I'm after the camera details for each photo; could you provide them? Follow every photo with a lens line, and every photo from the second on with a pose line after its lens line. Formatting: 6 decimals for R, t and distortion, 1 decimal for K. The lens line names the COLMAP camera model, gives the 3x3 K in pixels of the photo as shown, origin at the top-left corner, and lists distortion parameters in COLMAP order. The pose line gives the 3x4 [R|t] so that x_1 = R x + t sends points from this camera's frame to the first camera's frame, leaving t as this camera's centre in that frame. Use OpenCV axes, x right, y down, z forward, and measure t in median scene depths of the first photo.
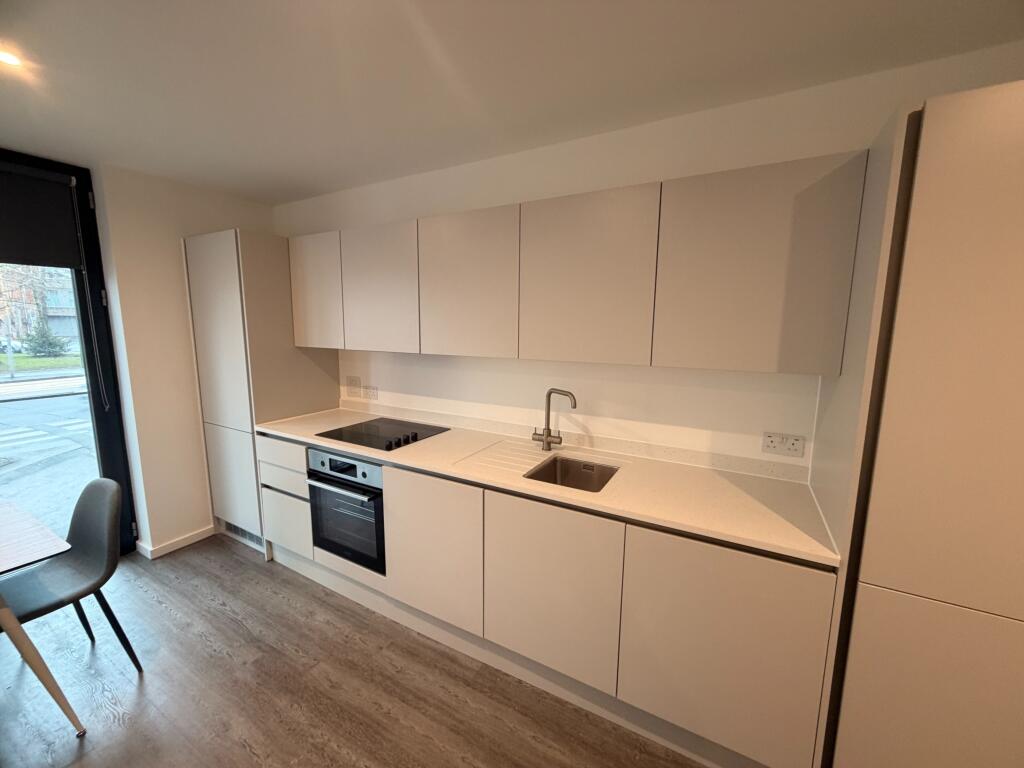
lens RADIAL K [[412.2, 0, 512.0], [0, 412.2, 384.0], [0, 0, 1]] dist [-0.001548, 0.000026]
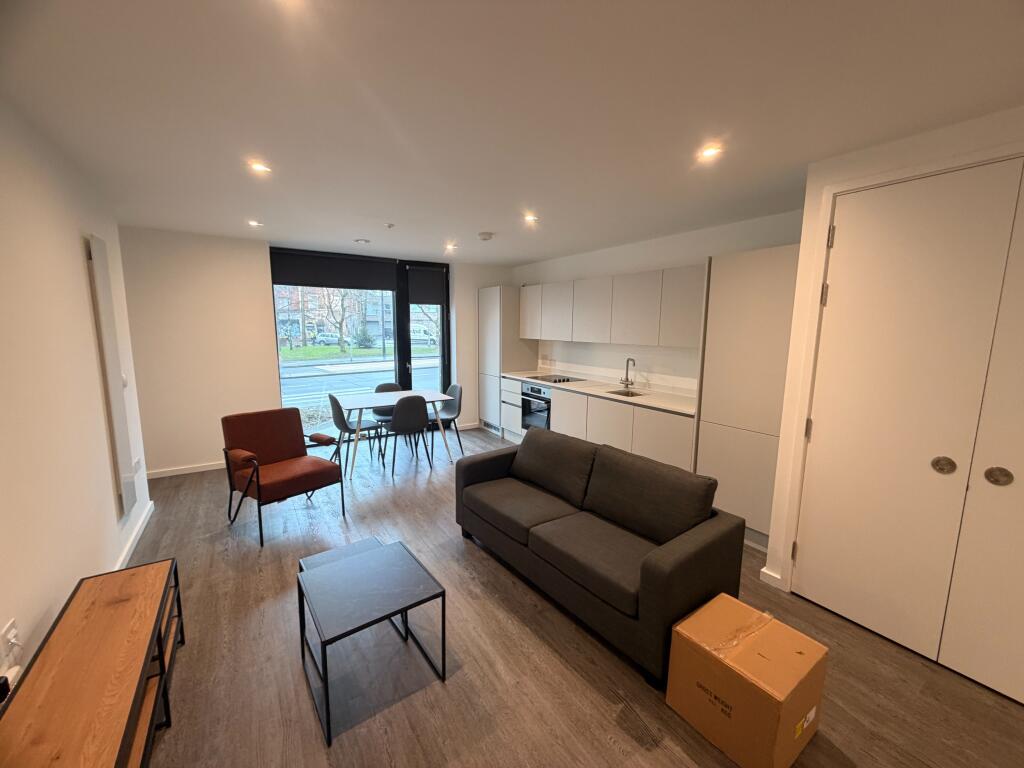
lens RADIAL K [[412.2, 0, 512.0], [0, 412.2, 384.0], [0, 0, 1]] dist [-0.001548, 0.000026]
pose [[0.887363, 0.064666, -0.456514, 0.458183], [-0.067711, 0.997658, 0.009706, 0.138091], [0.456072, 0.022298, 0.889663, -0.978147]]
